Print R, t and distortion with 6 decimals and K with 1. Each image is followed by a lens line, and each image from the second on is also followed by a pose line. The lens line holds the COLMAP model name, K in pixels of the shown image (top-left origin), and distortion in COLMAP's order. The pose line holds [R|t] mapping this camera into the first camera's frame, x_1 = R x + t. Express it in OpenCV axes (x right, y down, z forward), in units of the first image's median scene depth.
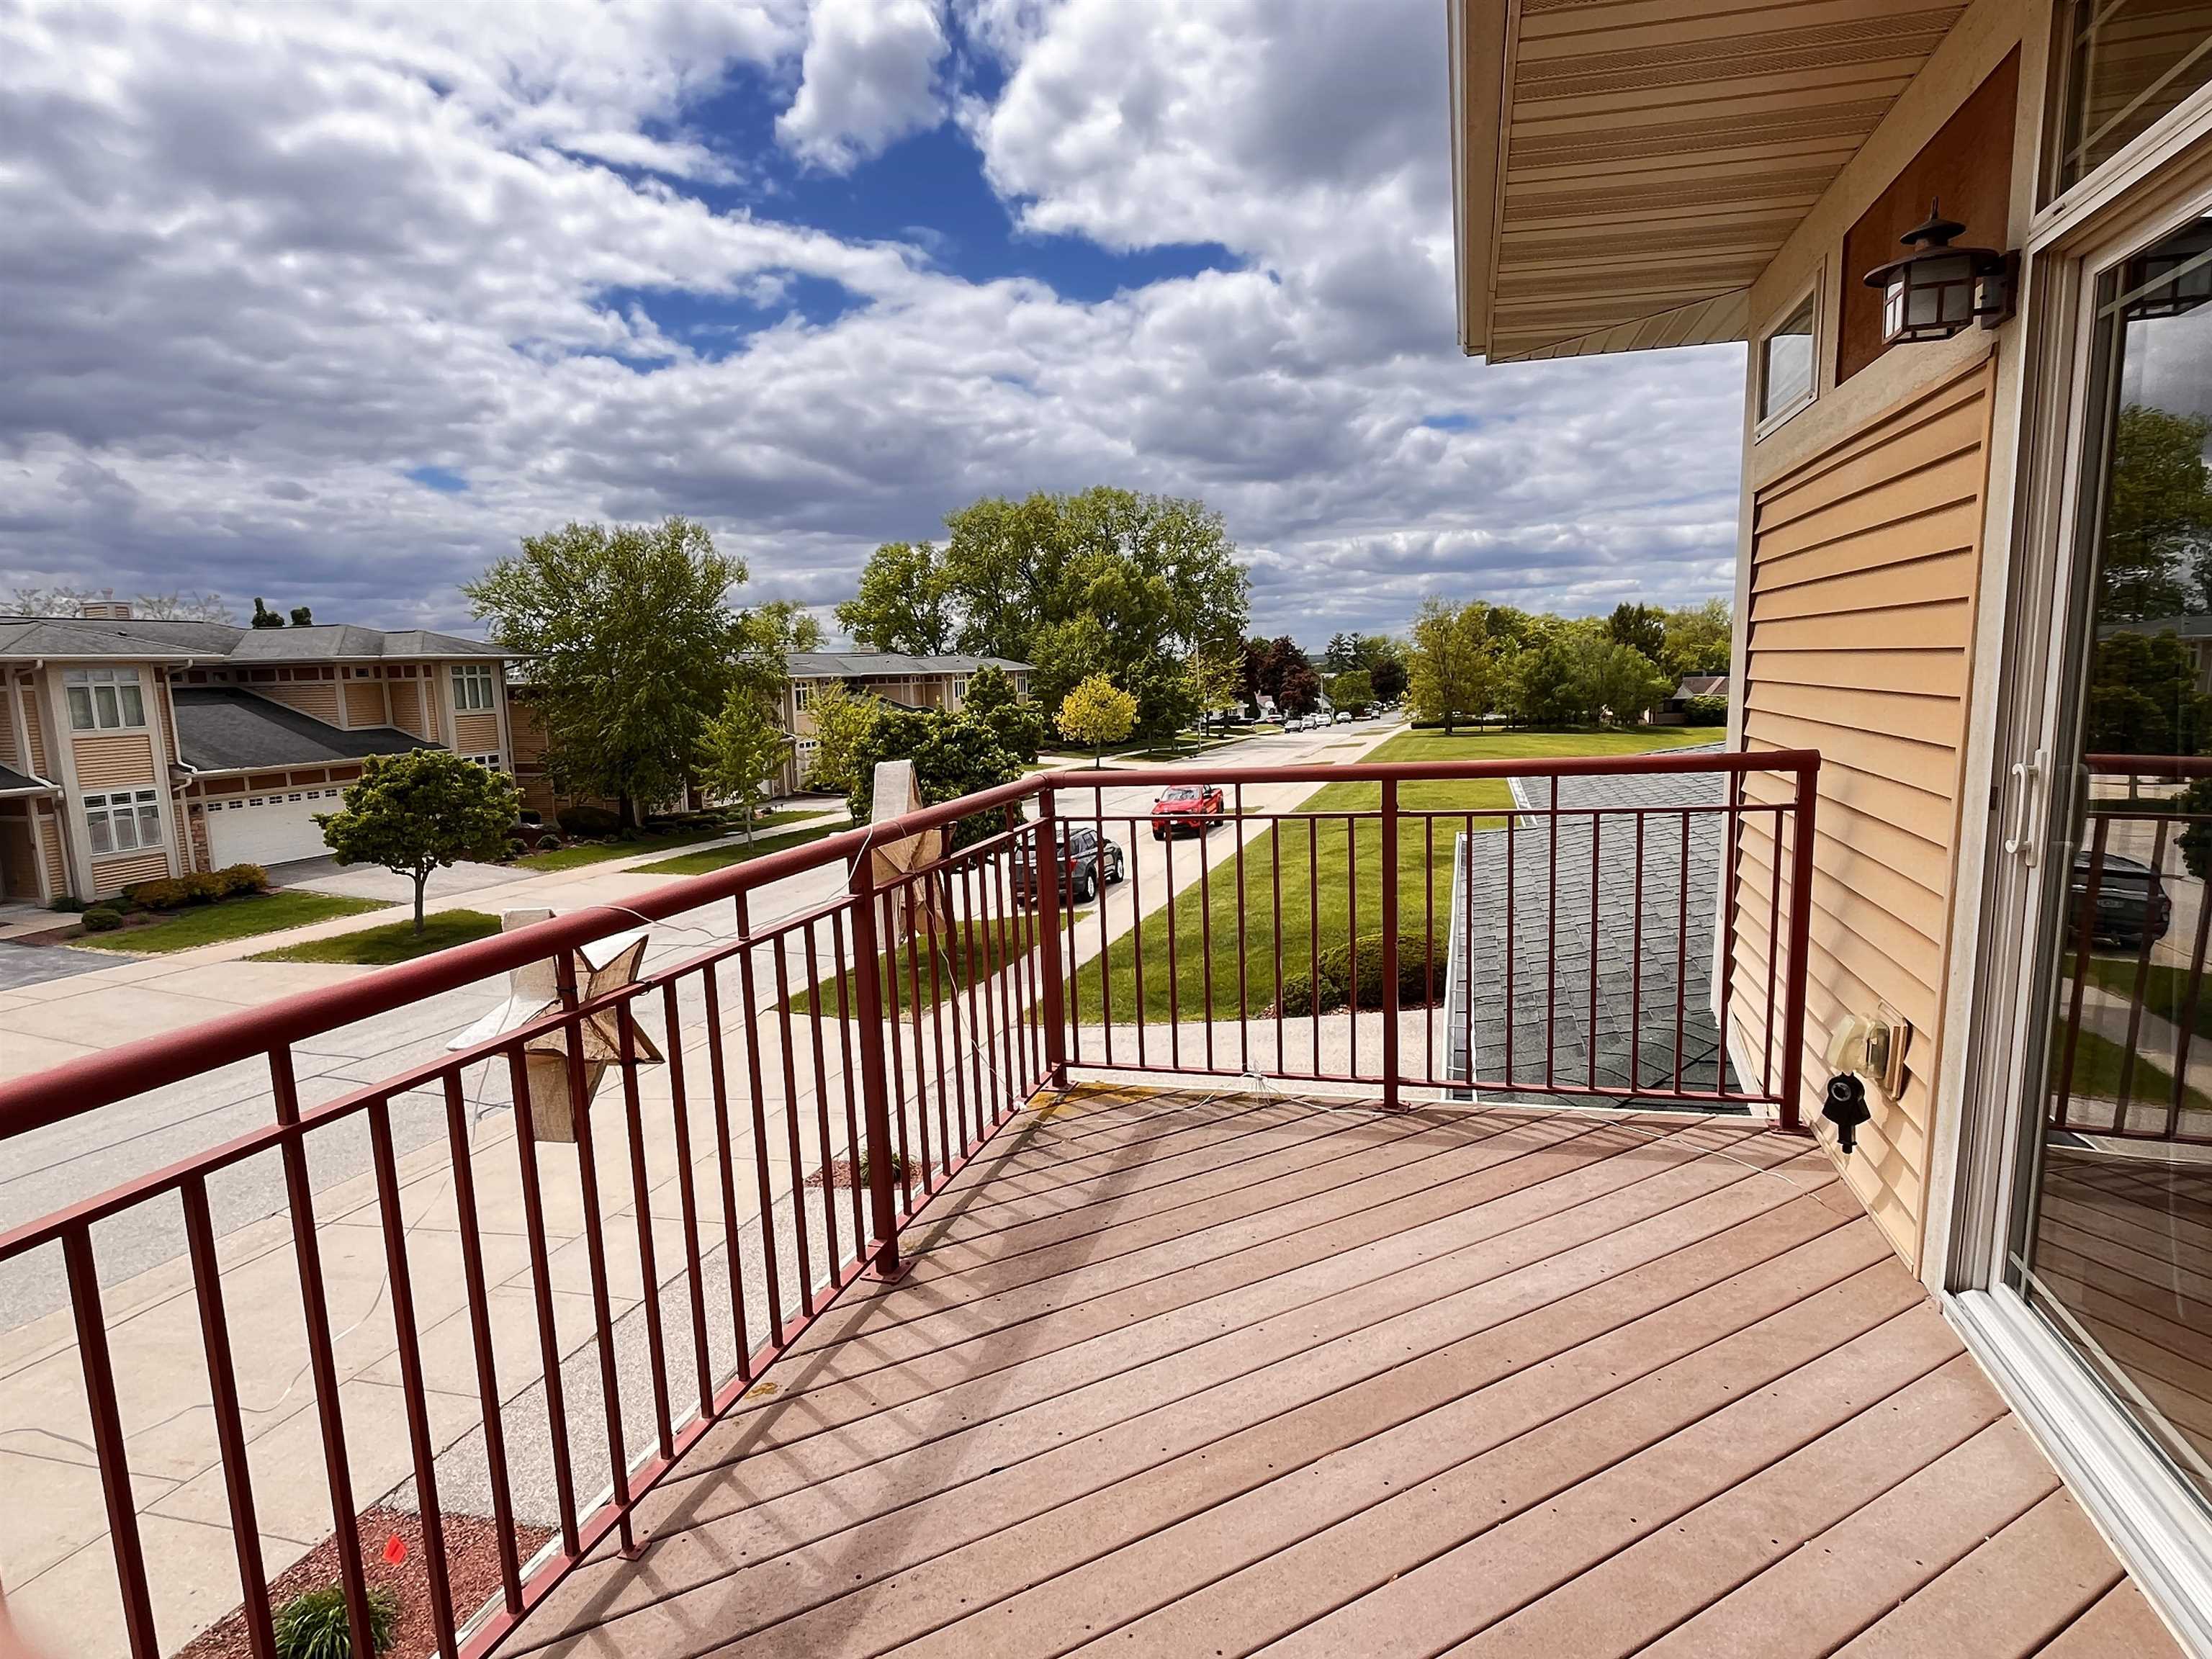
lens RADIAL K [[1160.8, 0, 1106.0], [0, 1160.8, 829.5], [0, 0, 1]] dist [-0.000566, -0.000008]
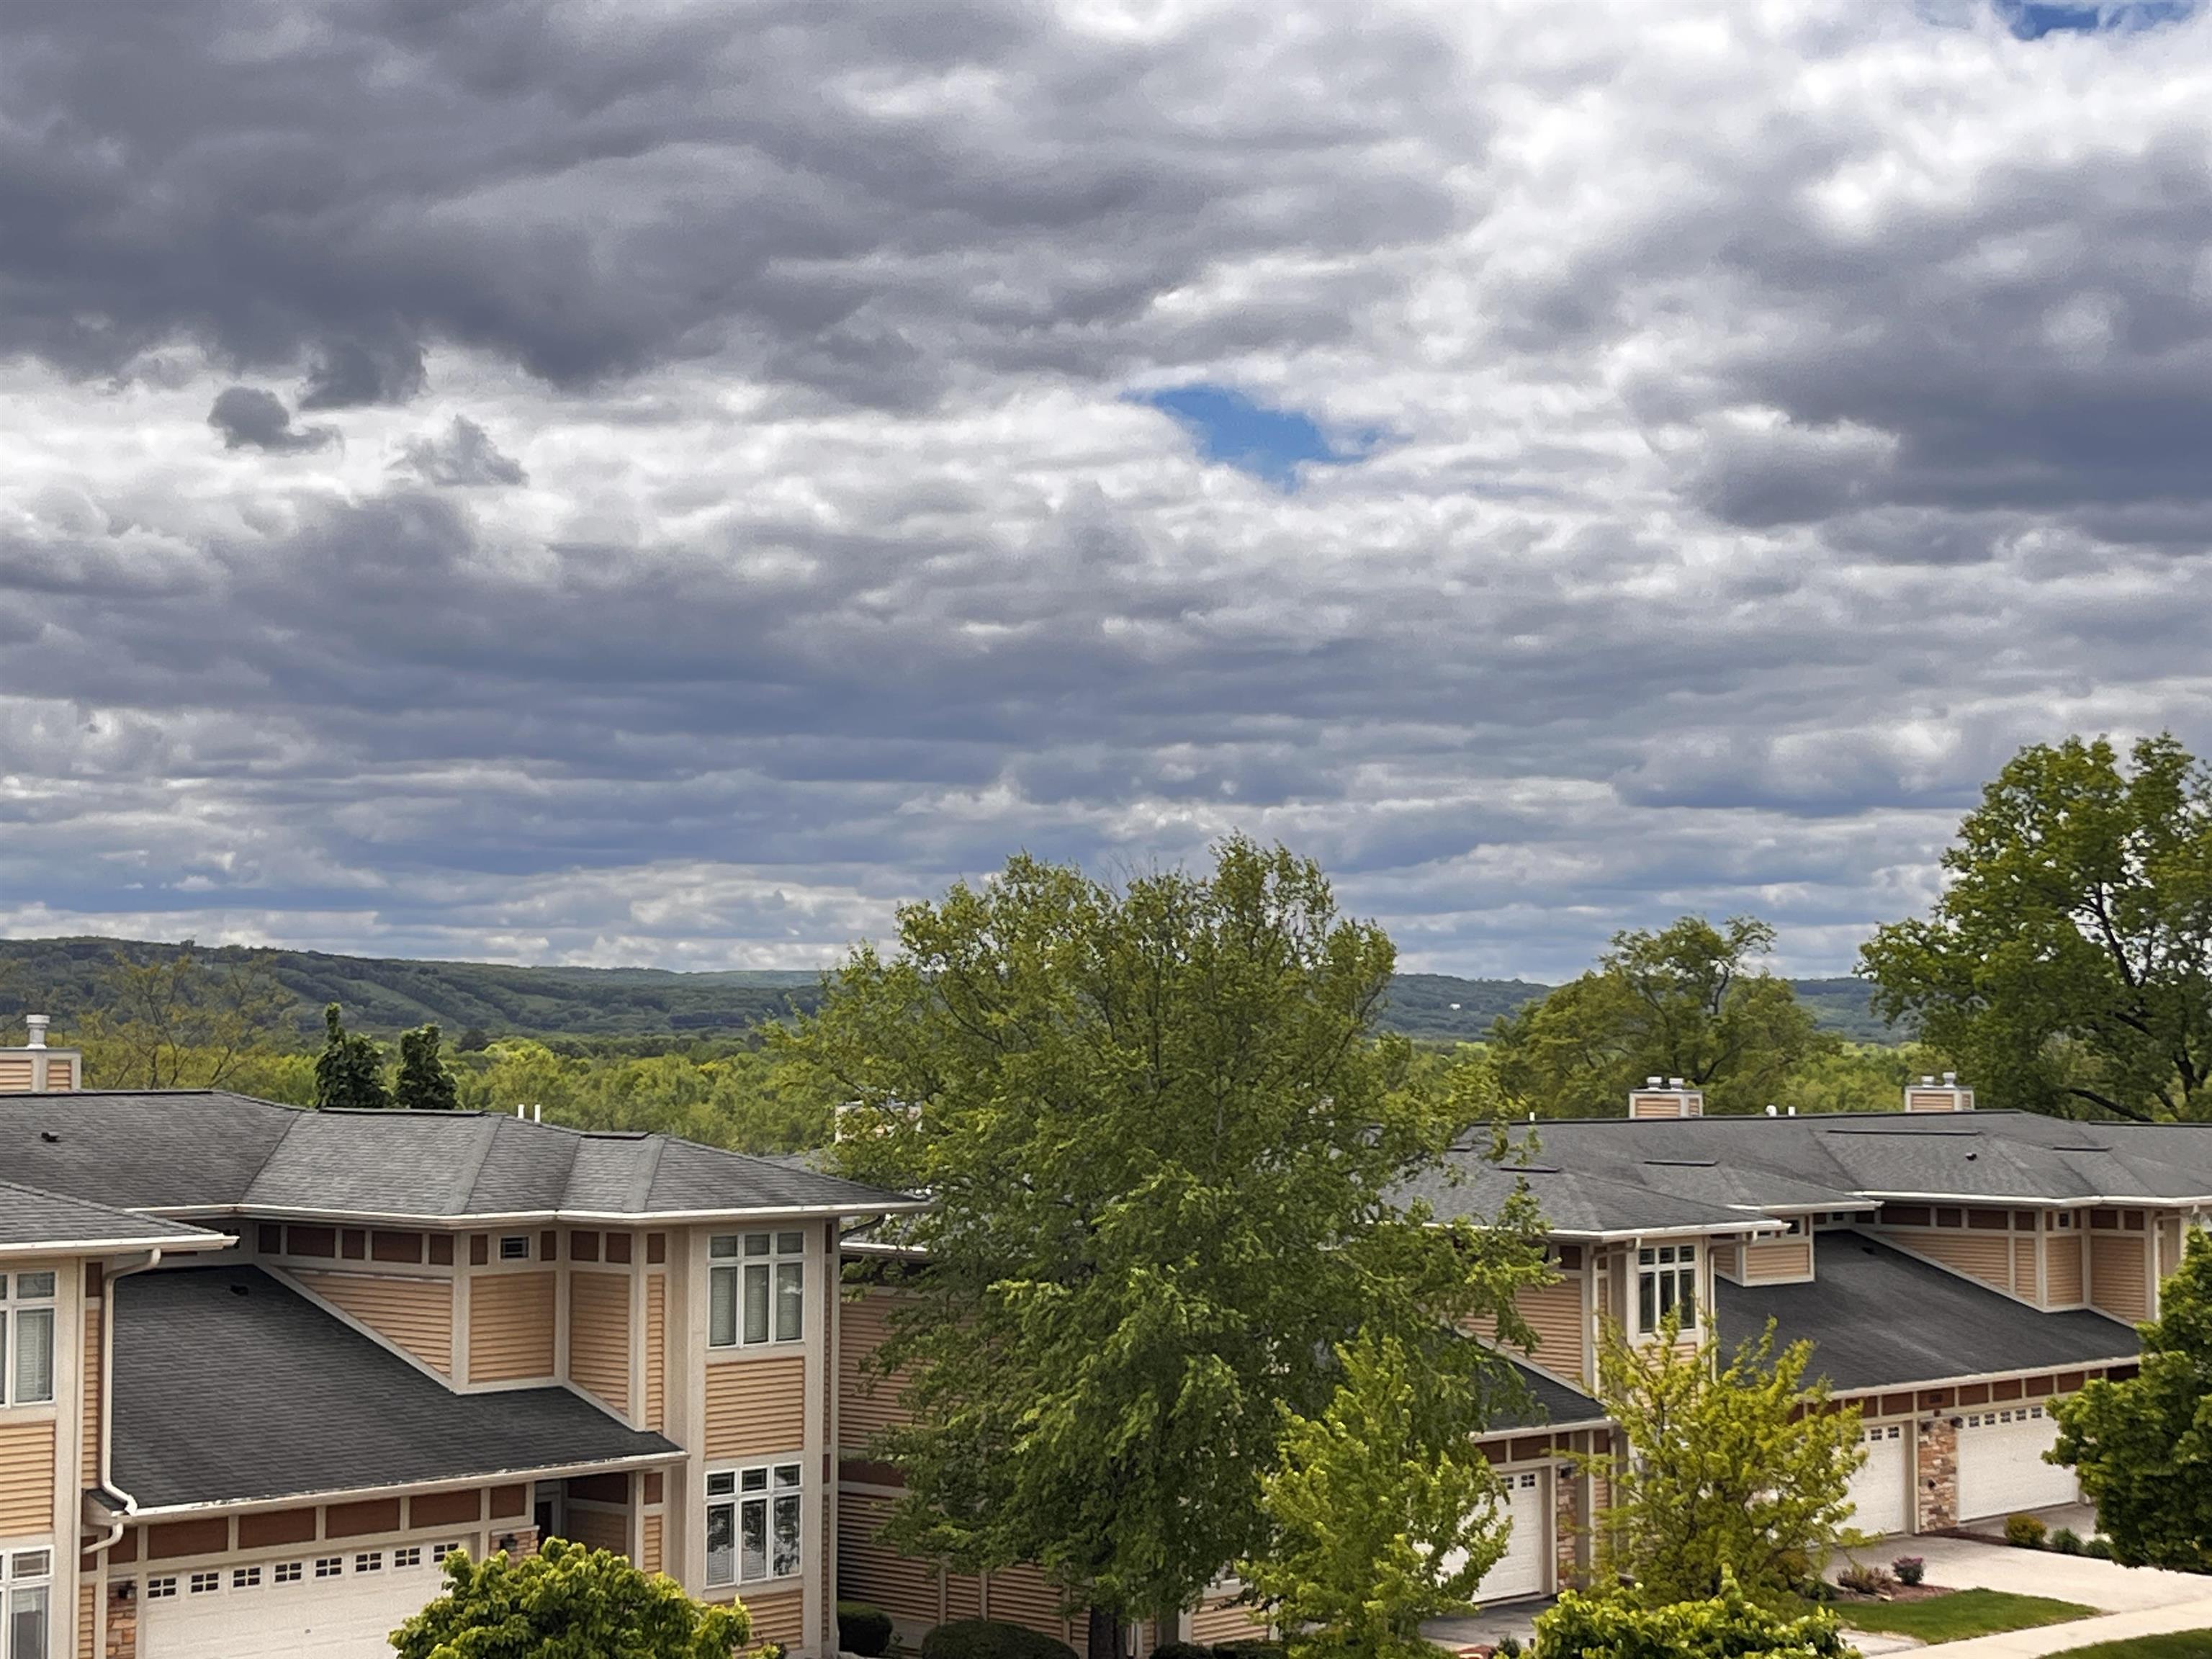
lens RADIAL K [[3885.7, 0, 1106.0], [0, 3885.7, 829.5], [0, 0, 1]] dist [0.112243, -0.104966]
pose [[0.901339, 0.008224, -0.433037, 0.128419], [-0.088833, 0.982074, -0.166250, -0.072500], [0.423907, 0.188316, 0.885912, -0.137804]]
